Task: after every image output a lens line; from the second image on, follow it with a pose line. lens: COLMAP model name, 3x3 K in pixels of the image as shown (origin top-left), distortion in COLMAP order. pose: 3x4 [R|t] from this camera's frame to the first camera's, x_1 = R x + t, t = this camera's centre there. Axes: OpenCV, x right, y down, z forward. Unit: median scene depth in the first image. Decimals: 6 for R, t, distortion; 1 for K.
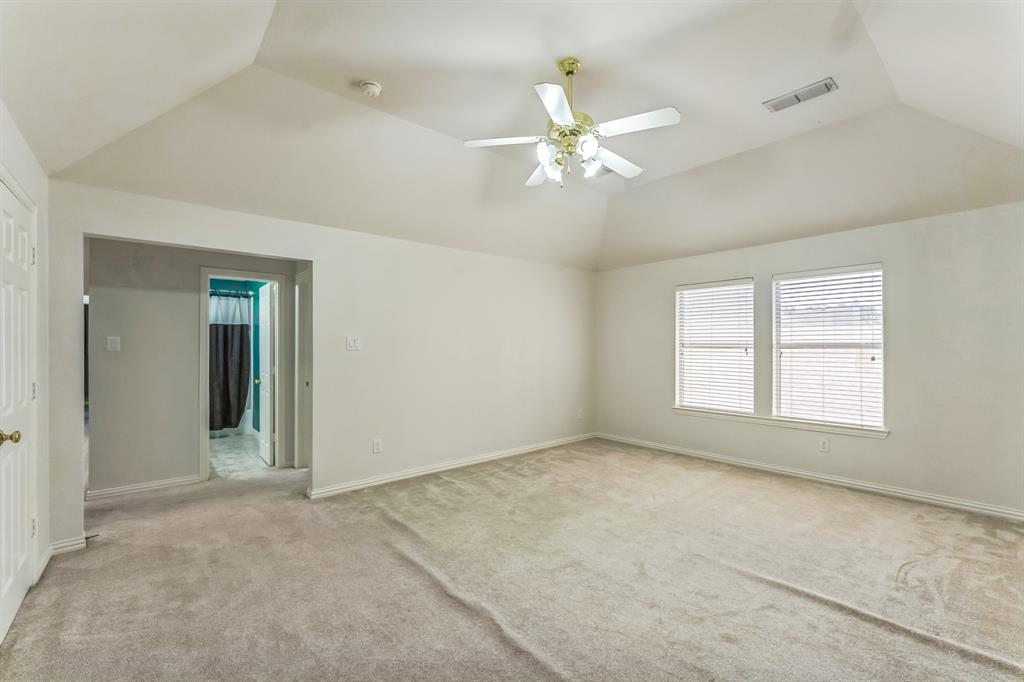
lens RADIAL K [[435.7, 0, 513.6], [0, 435.7, 344.9], [0, 0, 1]] dist [-0.000583, 0.000750]
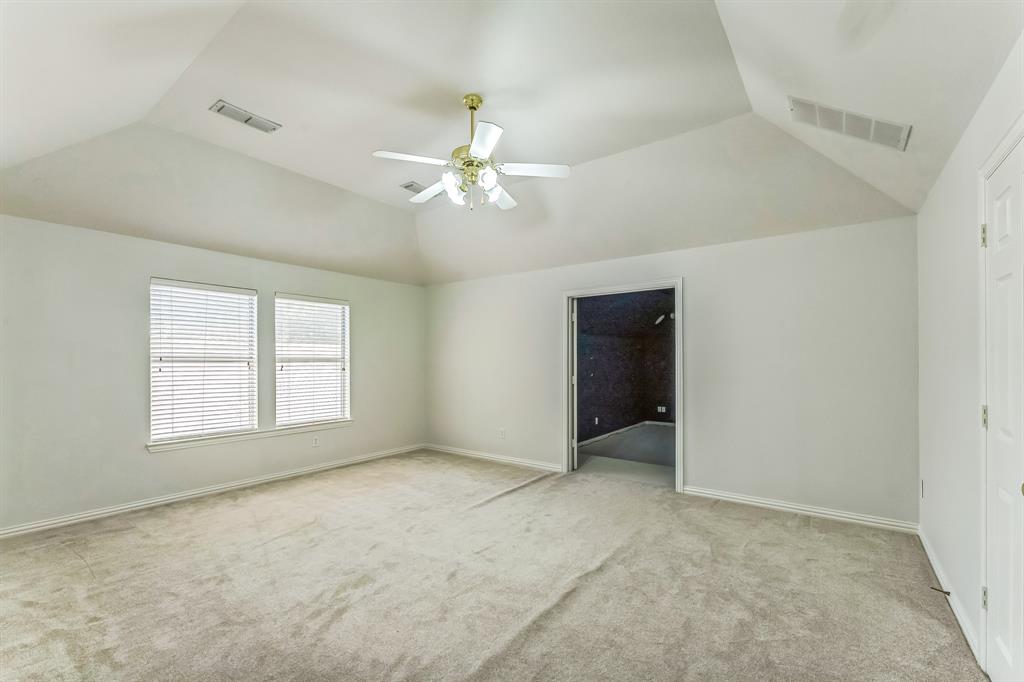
lens RADIAL K [[435.7, 0, 527.6], [0, 435.7, 359.3], [0, 0, 1]] dist [-0.000583, 0.000750]
pose [[-0.247145, 0.001827, 0.968977, -0.573530], [-0.005601, 0.999979, -0.003314, 0.001002], [-0.968962, -0.006246, -0.247129, 0.673744]]
